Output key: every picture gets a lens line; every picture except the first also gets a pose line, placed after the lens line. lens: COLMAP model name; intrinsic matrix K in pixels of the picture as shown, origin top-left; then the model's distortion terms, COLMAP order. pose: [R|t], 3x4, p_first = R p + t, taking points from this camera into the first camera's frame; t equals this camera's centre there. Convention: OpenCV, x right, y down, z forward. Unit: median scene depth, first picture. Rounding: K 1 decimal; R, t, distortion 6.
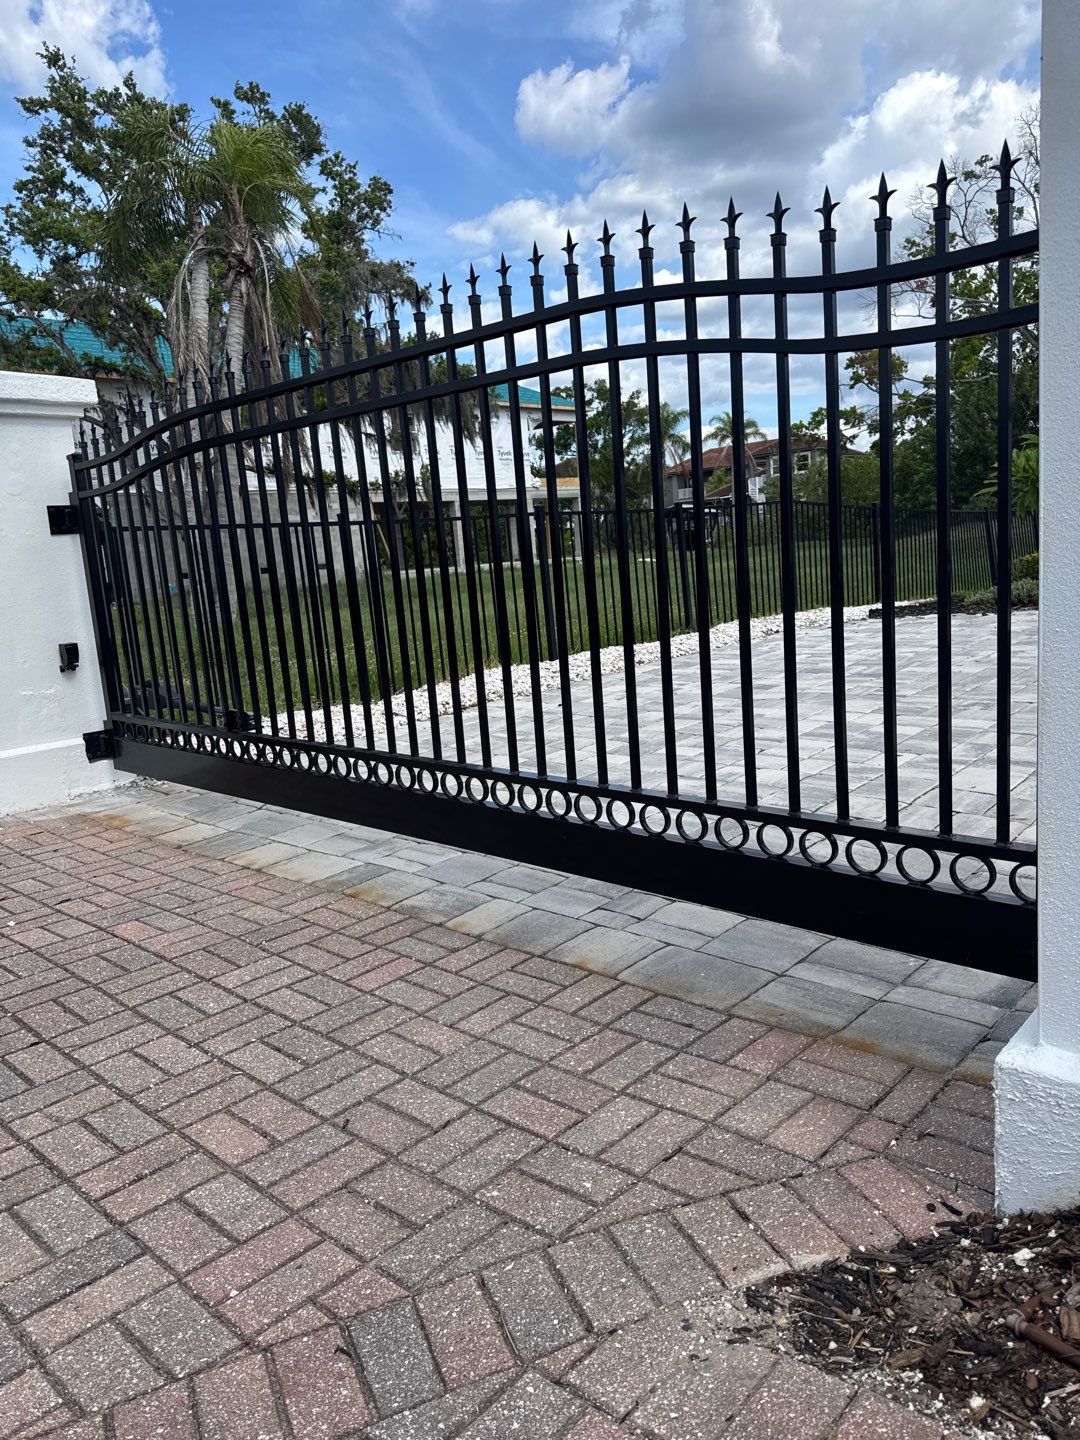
lens RADIAL K [[1008.0, 0, 540.0], [0, 1008.0, 720.0], [0, 0, 1]] dist [0.032793, -0.052249]
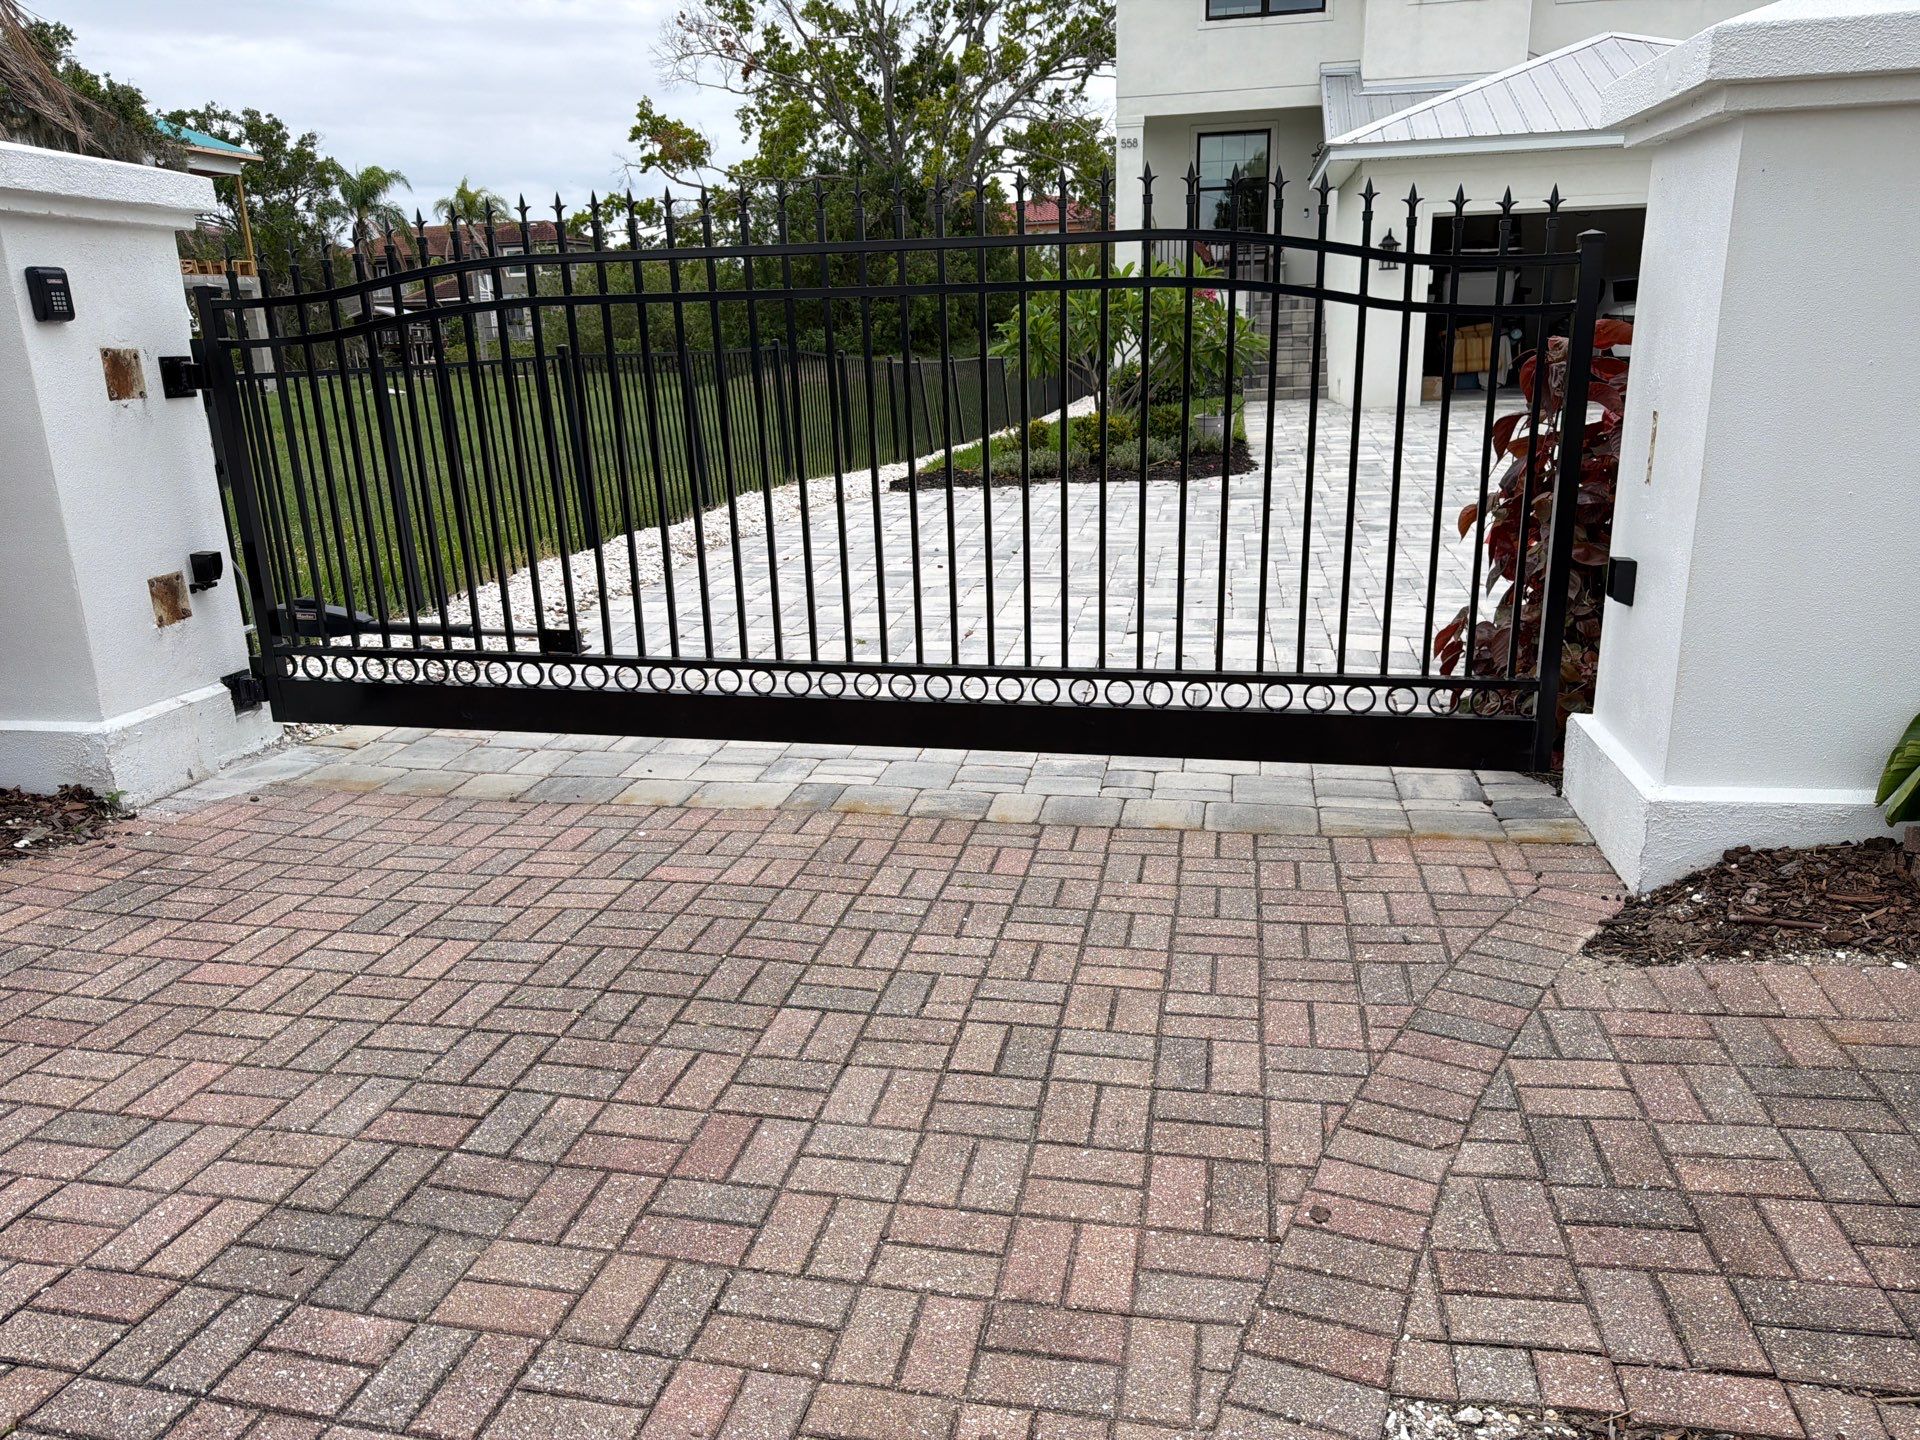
lens RADIAL K [[1328.4, 0, 960.0], [0, 1328.4, 720.0], [0, 0, 1]] dist [0.030404, -0.030728]
pose [[0.861280, -0.097800, 0.498630, -0.810911], [0.057164, 0.993722, 0.096168, -0.030396], [-0.504905, -0.054324, 0.861464, -0.149966]]
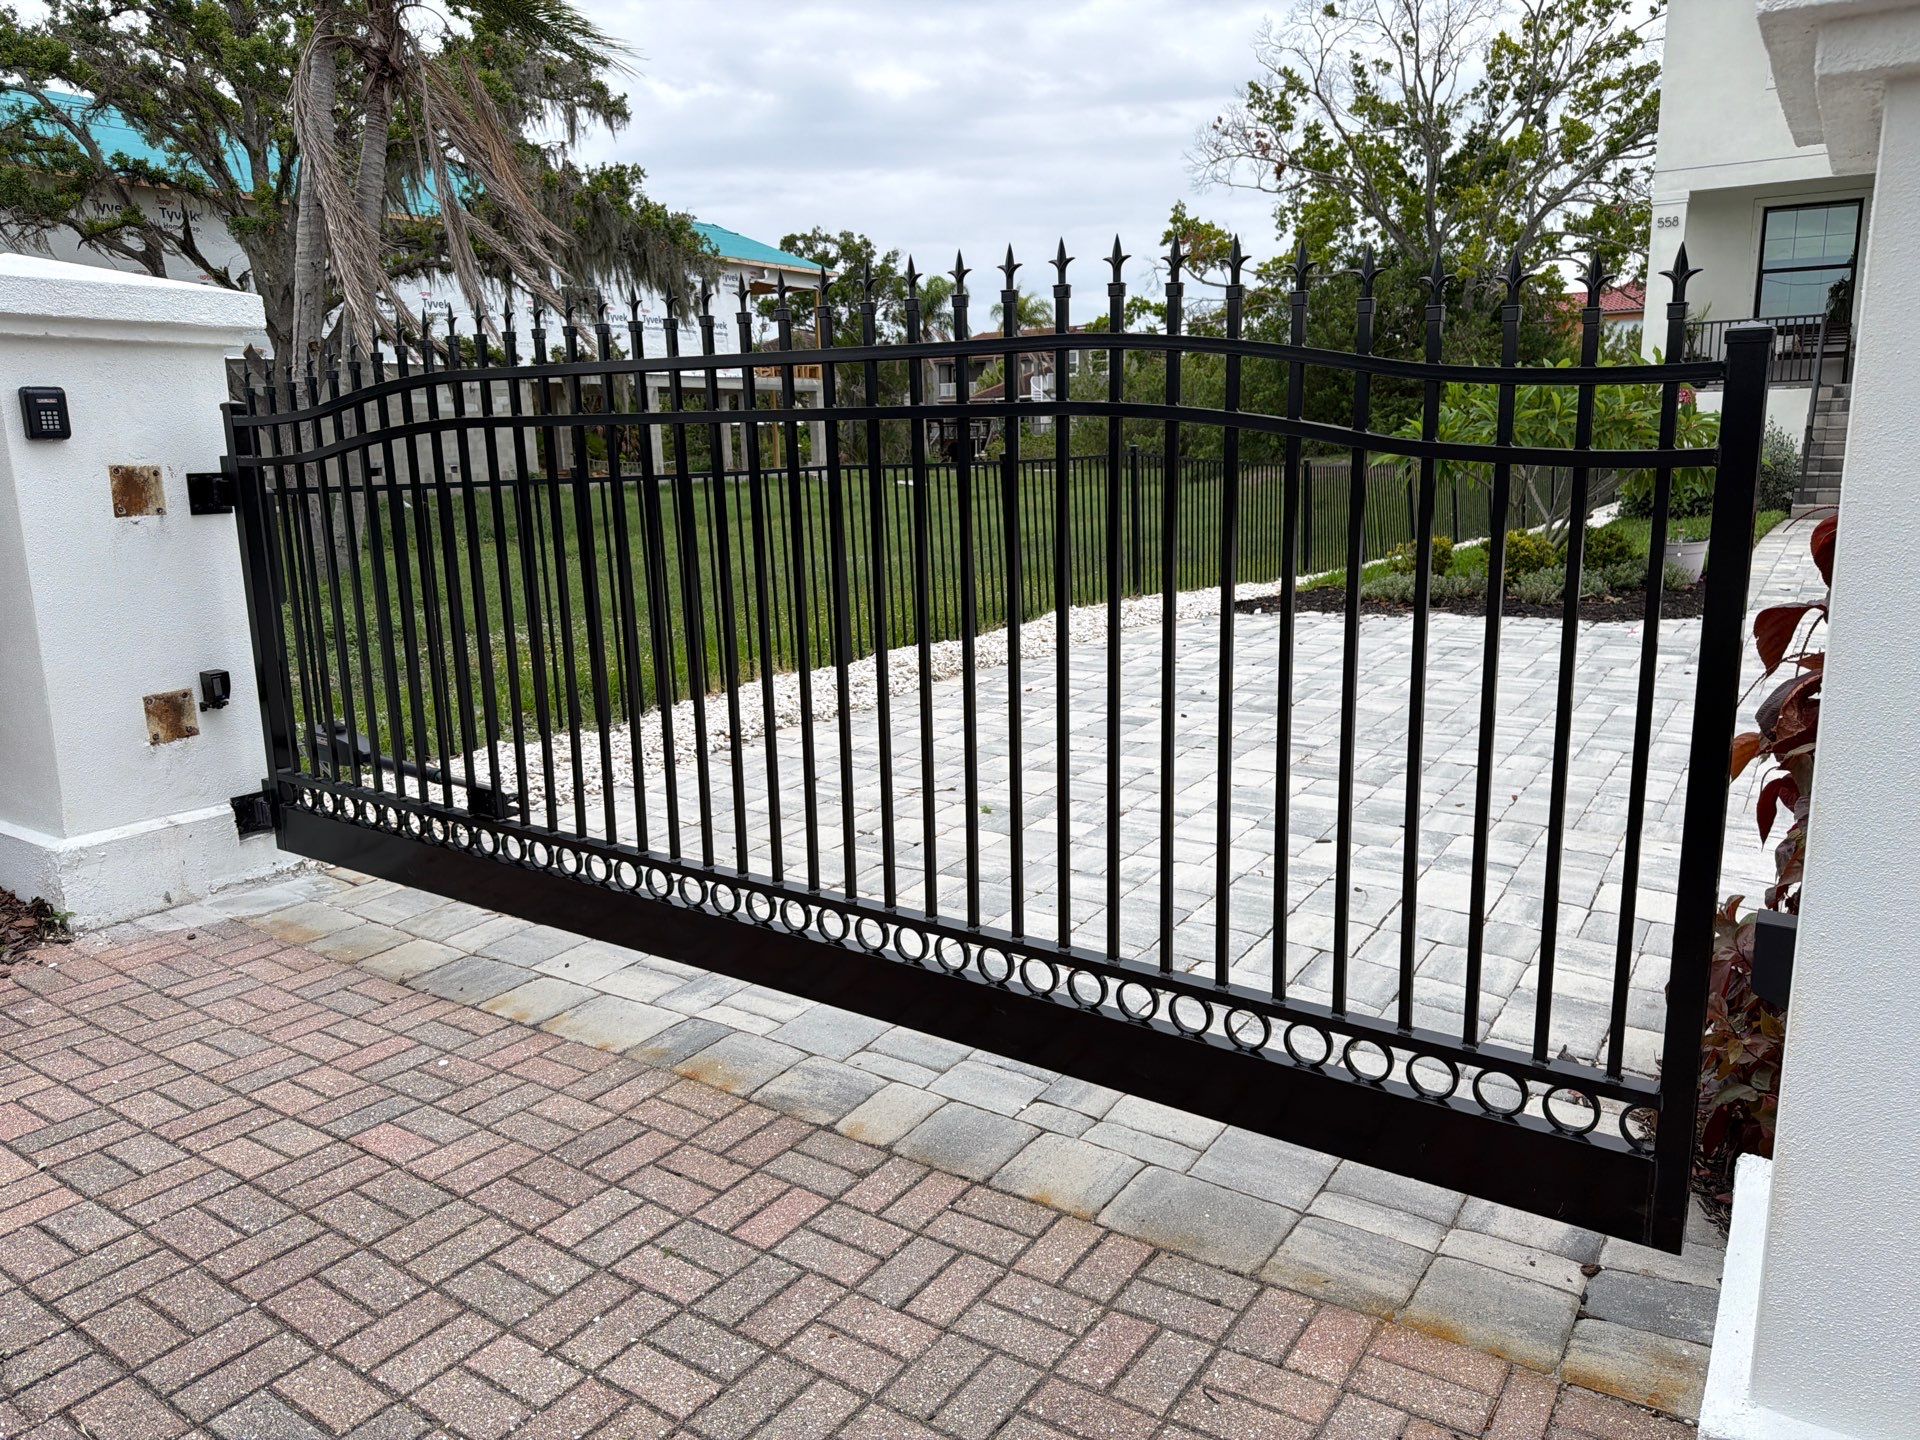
lens RADIAL K [[1344.0, 0, 950.1], [0, 1344.0, 715.5], [0, 0, 1]] dist [0.032793, -0.052249]
pose [[0.988702, 0.023737, 0.148006, -0.170619], [-0.026792, 0.999466, 0.018685, -0.126202], [-0.147483, -0.022439, 0.988810, 0.013578]]
